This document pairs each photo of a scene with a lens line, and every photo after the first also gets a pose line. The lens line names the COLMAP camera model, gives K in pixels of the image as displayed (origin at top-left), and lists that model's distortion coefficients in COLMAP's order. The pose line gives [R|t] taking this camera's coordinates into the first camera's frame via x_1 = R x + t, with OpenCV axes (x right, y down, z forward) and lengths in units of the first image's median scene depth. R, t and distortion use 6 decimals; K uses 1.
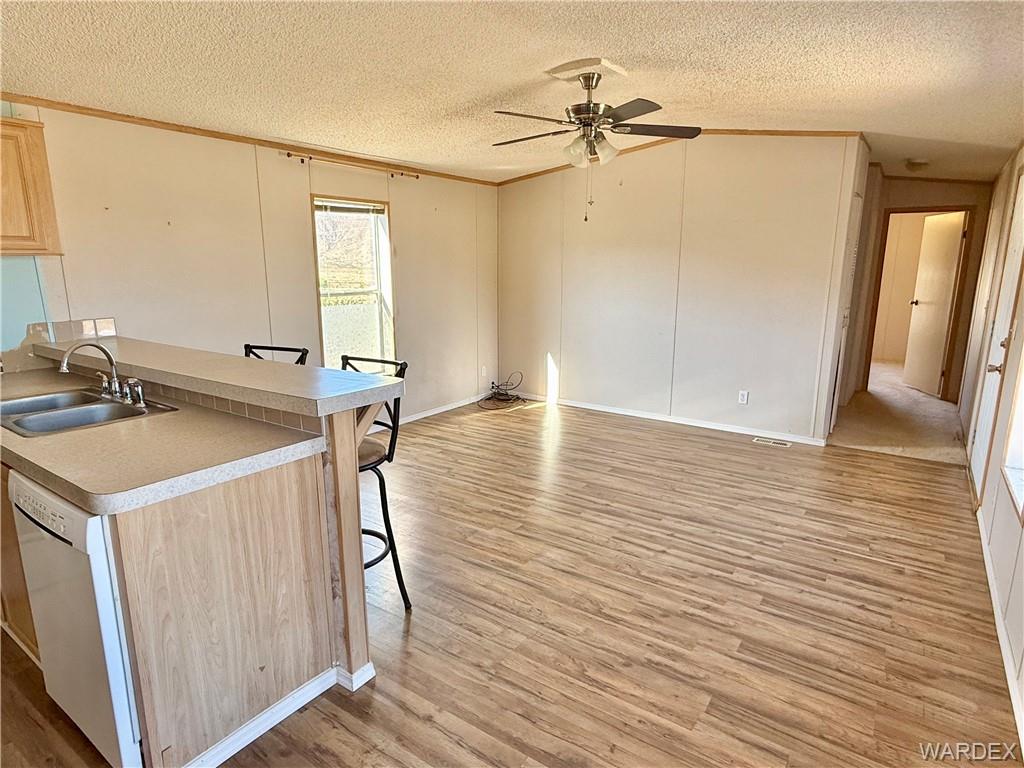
lens RADIAL K [[586.6, 0, 508.0], [0, 586.6, 386.0], [0, 0, 1]] dist [0.000230, -0.001285]
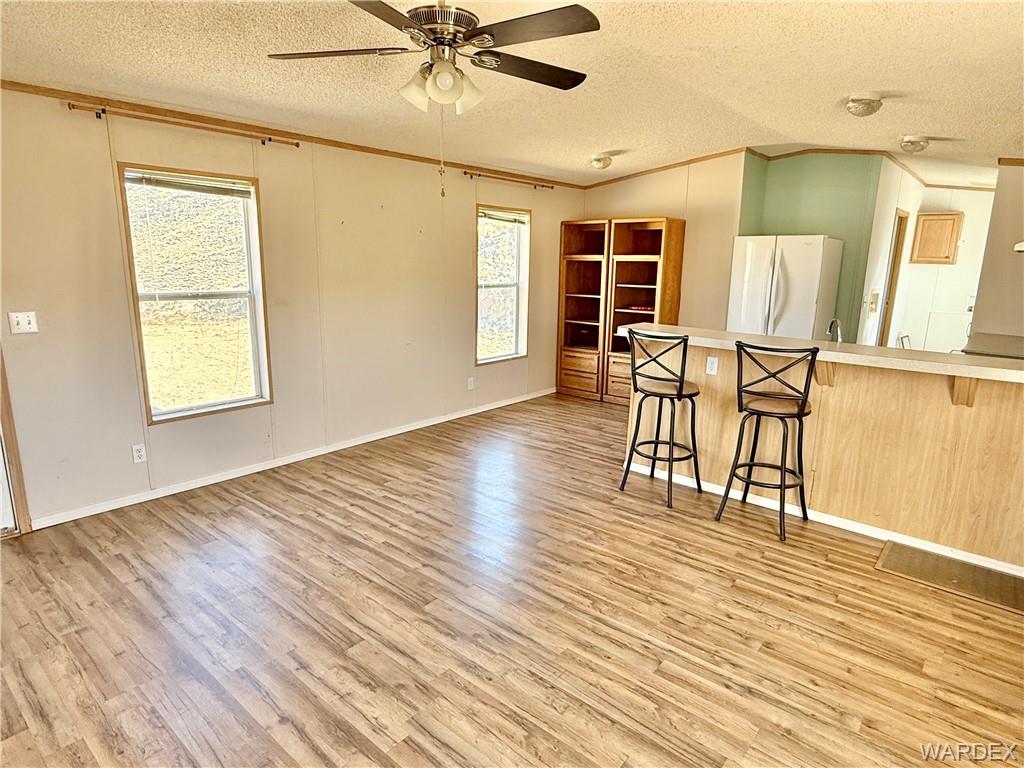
lens RADIAL K [[586.6, 0, 513.5], [0, 586.6, 385.2], [0, 0, 1]] dist [0.000230, -0.001285]
pose [[-0.995513, -0.038265, 0.086548, -0.009768], [-0.000112, 0.915074, 0.403286, -0.390177], [-0.094630, 0.401466, -0.910972, 1.849469]]
